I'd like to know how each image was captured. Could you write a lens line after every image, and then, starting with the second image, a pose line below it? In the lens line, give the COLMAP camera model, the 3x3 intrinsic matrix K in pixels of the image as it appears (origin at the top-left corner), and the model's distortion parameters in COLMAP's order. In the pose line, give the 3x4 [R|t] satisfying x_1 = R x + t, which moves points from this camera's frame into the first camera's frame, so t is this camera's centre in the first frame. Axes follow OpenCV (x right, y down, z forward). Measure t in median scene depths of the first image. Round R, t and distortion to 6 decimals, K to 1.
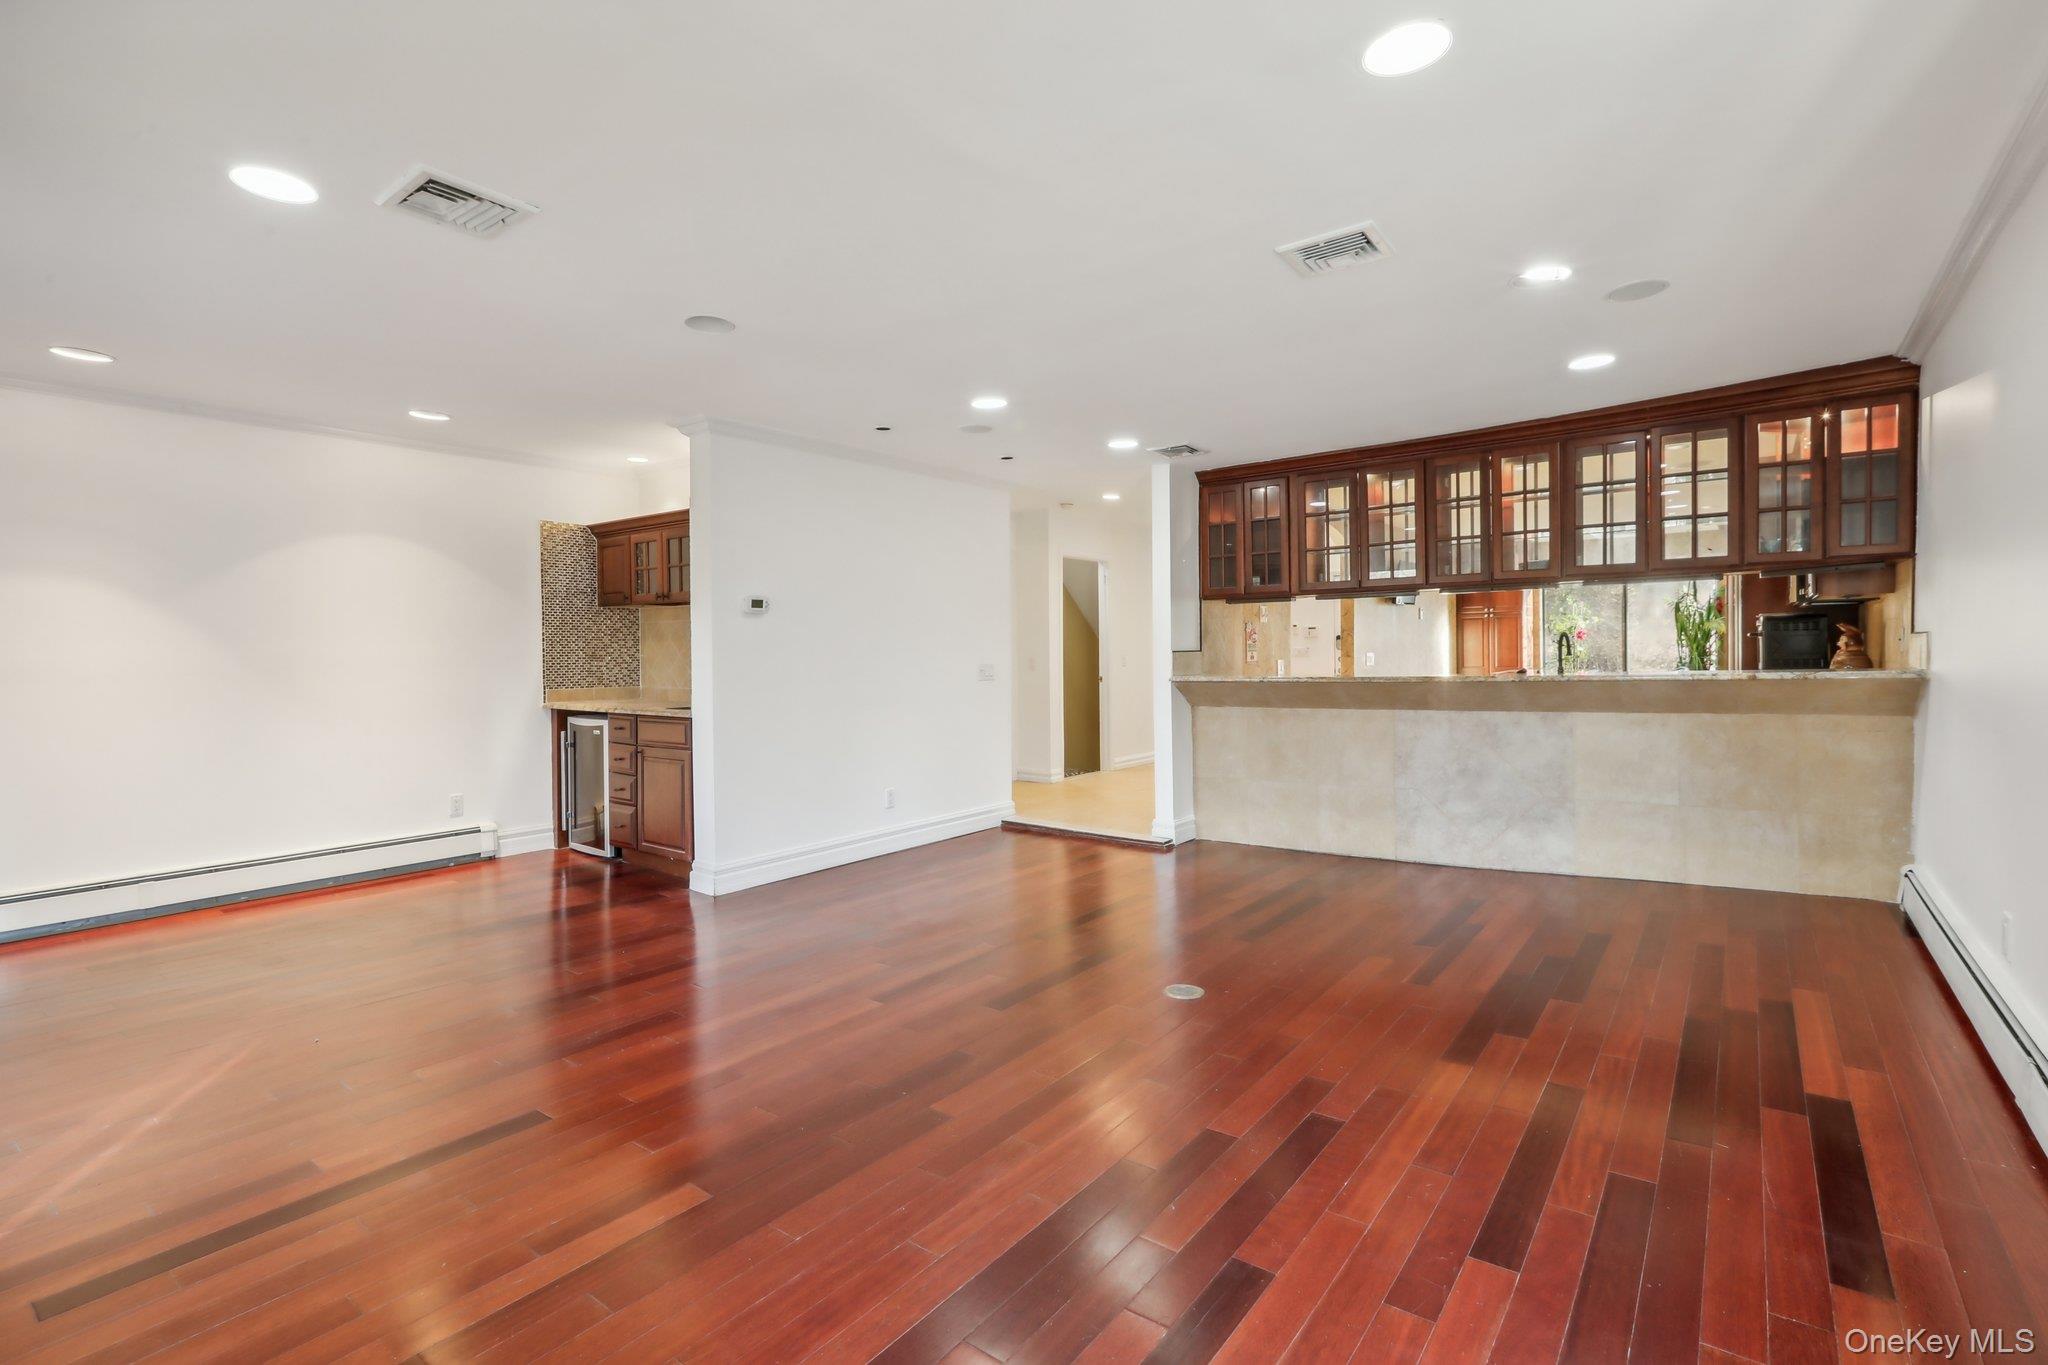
lens RADIAL K [[929.4, 0, 1057.5], [0, 929.4, 661.4], [0, 0, 1]] dist [0.000232, 0.002252]
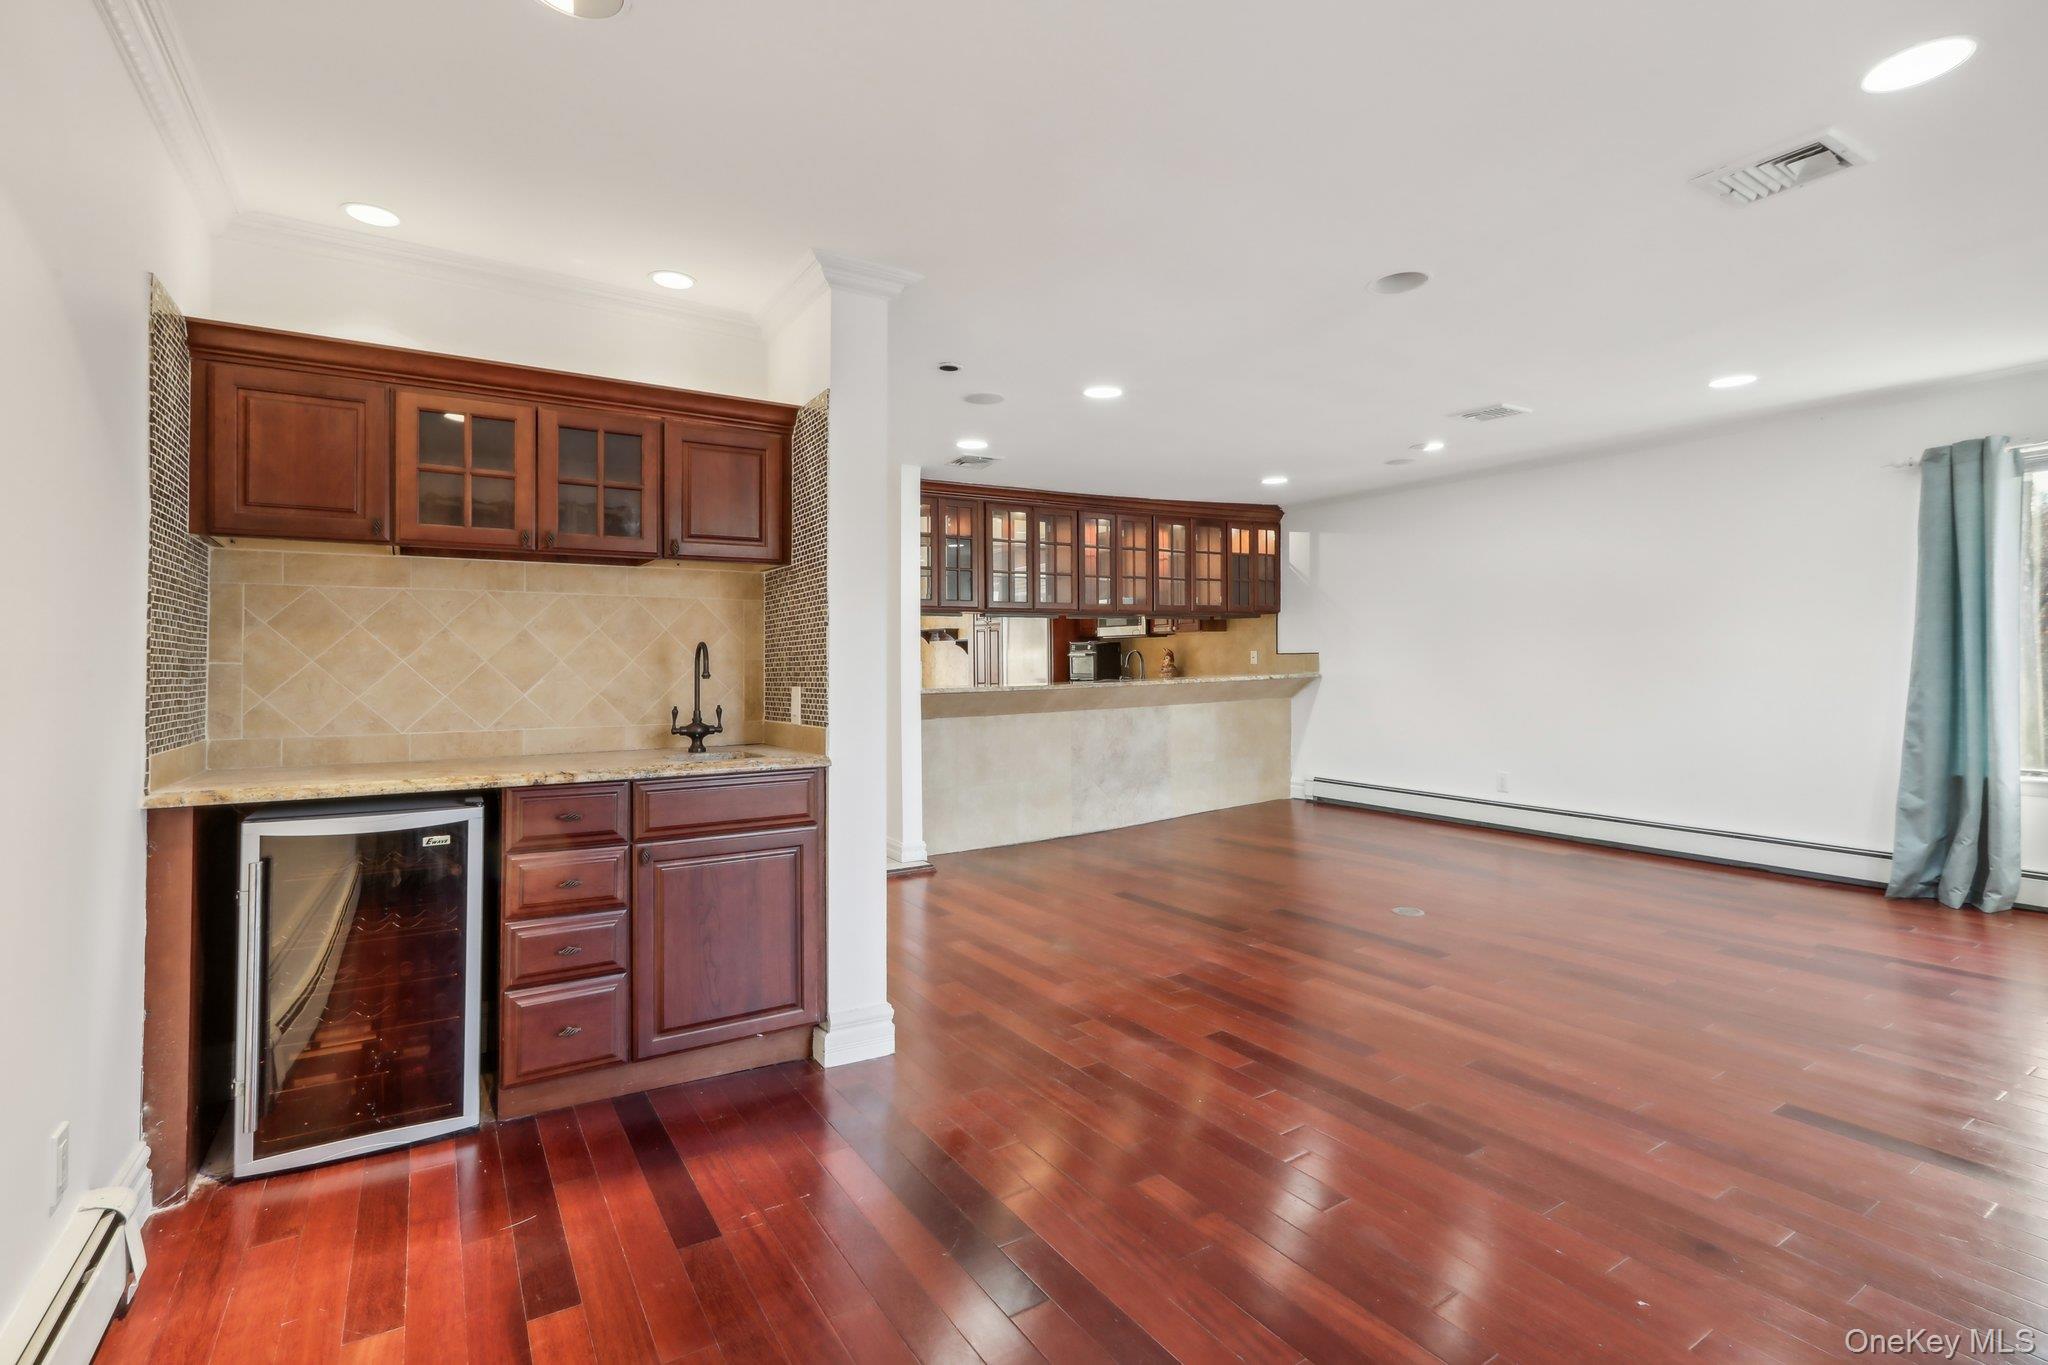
lens RADIAL K [[929.4, 0, 1006.5], [0, 929.4, 654.4], [0, 0, 1]] dist [0.000232, 0.002252]
pose [[0.391176, 0.016338, 0.920171, -0.819646], [0.015372, 0.999587, -0.024283, 0.006137], [-0.920188, 0.023644, 0.390763, 0.621001]]
